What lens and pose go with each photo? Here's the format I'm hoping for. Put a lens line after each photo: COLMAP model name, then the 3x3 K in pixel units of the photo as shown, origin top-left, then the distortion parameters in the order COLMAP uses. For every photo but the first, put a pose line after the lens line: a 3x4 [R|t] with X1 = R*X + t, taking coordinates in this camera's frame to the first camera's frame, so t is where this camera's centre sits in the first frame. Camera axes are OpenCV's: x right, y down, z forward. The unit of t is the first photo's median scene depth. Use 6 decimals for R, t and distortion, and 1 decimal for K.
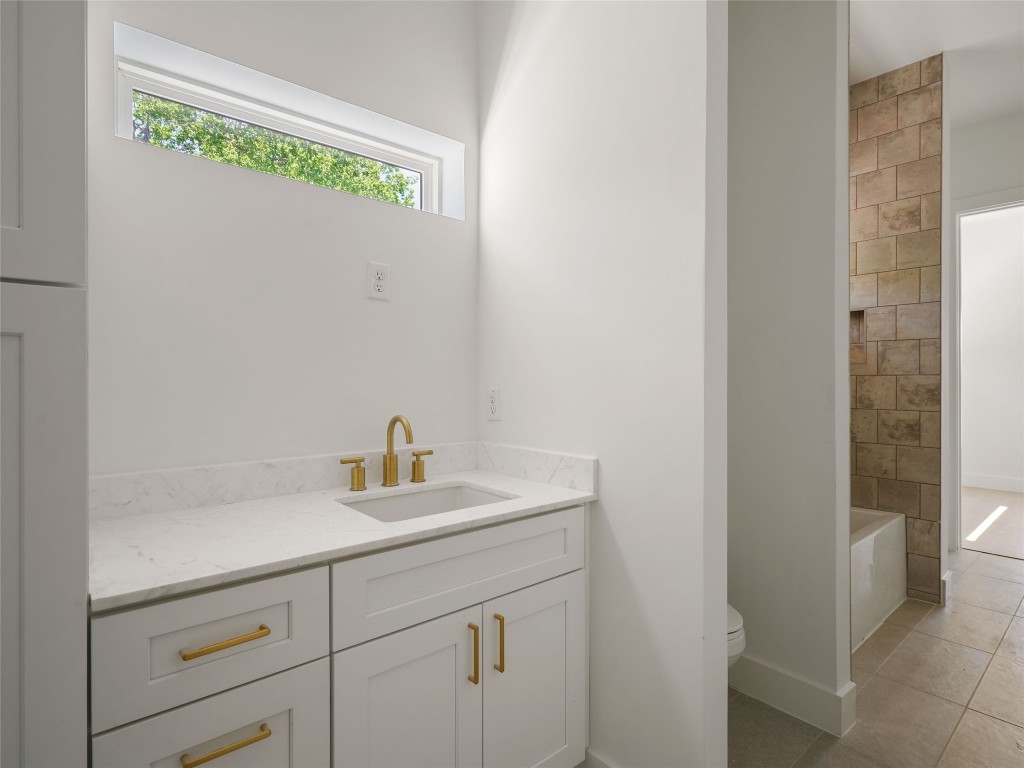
lens RADIAL K [[541.1, 0, 514.2], [0, 541.1, 390.0], [0, 0, 1]] dist [0.002191, 0.000476]
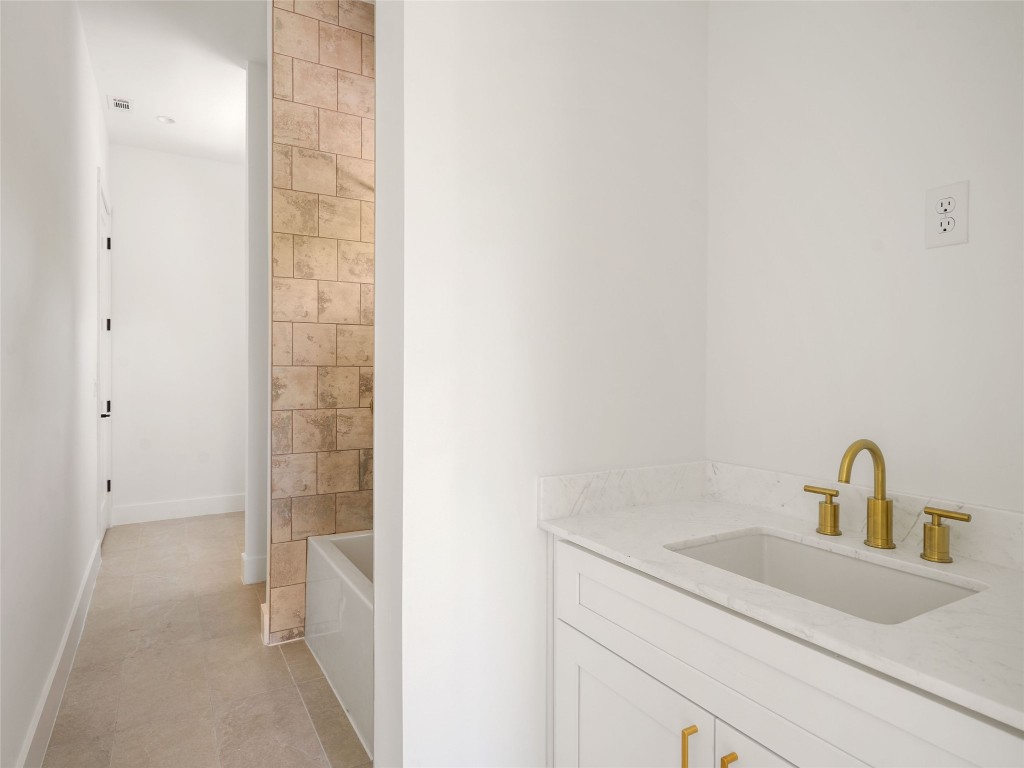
lens RADIAL K [[612.3, 0, 512.0], [0, 612.3, 384.0], [0, 0, 1]] dist [-0.053037, 0.032257]
pose [[-0.190041, 0.019063, -0.981591, 0.552892], [-0.034552, 0.999062, 0.026091, -0.018541], [0.981168, 0.038874, -0.189204, 0.719472]]
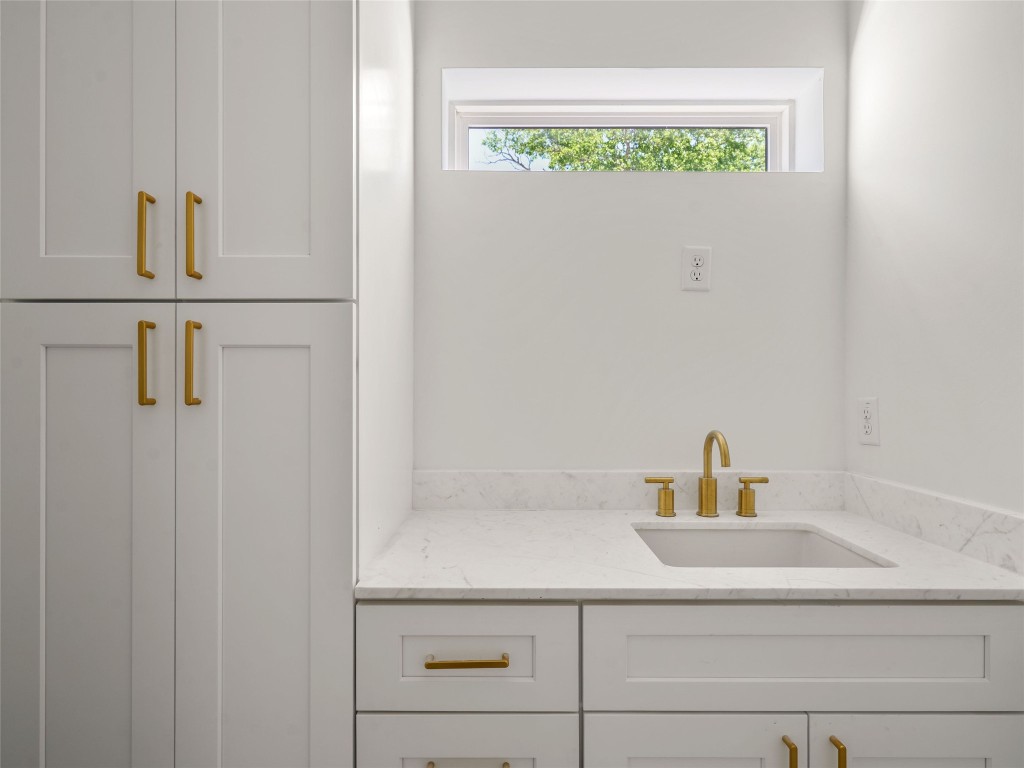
lens RADIAL K [[541.1, 0, 514.2], [0, 541.1, 390.0], [0, 0, 1]] dist [0.002191, 0.000476]
pose [[0.754456, 0.003777, -0.656340, 0.088693], [-0.013666, 0.999857, -0.009955, -0.001285], [0.656208, 0.016480, 0.754400, 0.193024]]
